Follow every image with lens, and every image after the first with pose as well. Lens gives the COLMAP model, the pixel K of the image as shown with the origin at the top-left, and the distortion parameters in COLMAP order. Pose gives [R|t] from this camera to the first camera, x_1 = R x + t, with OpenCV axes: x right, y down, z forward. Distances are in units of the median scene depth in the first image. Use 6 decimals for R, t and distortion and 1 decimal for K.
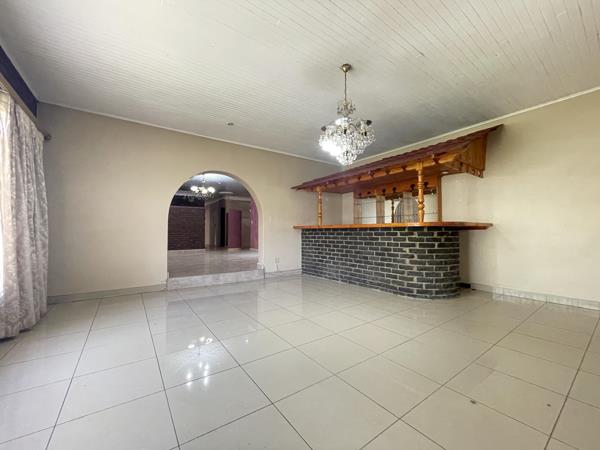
lens RADIAL K [[243.2, 0, 300.0], [0, 243.2, 225.0], [0, 0, 1]] dist [-0.000438, -0.000068]
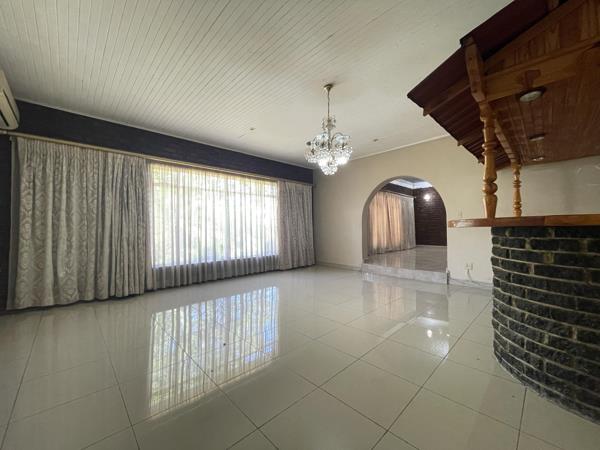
lens RADIAL K [[243.2, 0, 300.0], [0, 243.2, 225.0], [0, 0, 1]] dist [-0.000438, -0.000068]
pose [[0.145686, -0.010049, -0.989280, 0.942221], [0.034272, 0.999400, -0.005105, -0.009739], [0.988737, -0.033161, 0.145943, 0.512687]]
